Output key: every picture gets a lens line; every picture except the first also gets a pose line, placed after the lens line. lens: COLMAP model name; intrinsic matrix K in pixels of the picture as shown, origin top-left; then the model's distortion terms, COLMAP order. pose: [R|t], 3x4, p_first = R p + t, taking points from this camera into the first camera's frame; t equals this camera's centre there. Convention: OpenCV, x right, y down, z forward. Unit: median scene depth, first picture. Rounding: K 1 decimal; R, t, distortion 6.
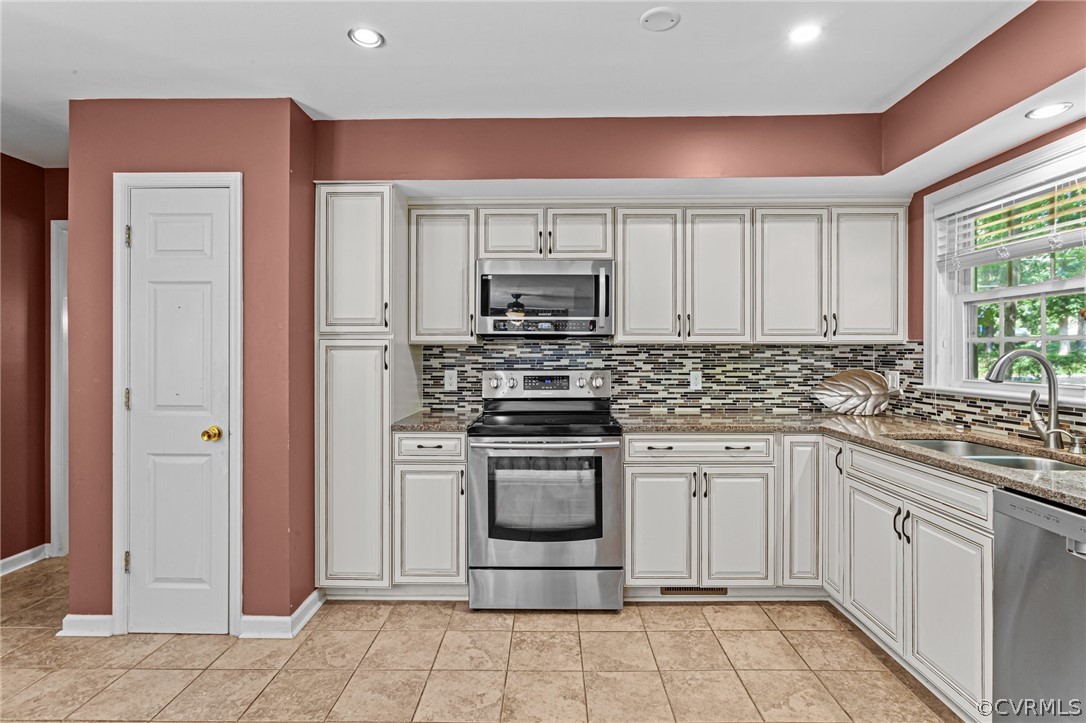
lens RADIAL K [[535.6, 0, 544.4], [0, 535.6, 353.8], [0, 0, 1]] dist [-0.011720, 0.003001]
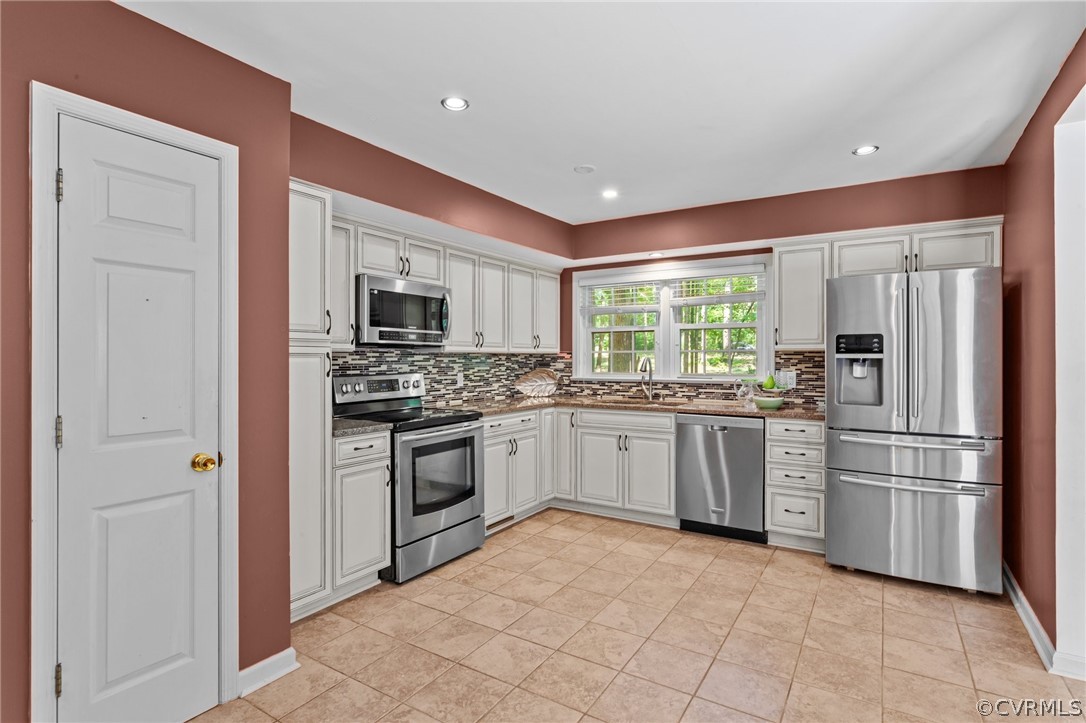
lens RADIAL K [[535.6, 0, 547.1], [0, 535.6, 359.9], [0, 0, 1]] dist [-0.011720, 0.003001]
pose [[0.524390, -0.004606, 0.851466, -0.910168], [0.004472, 0.999986, 0.002656, -0.003218], [-0.851466, 0.002415, 0.524404, 0.123922]]
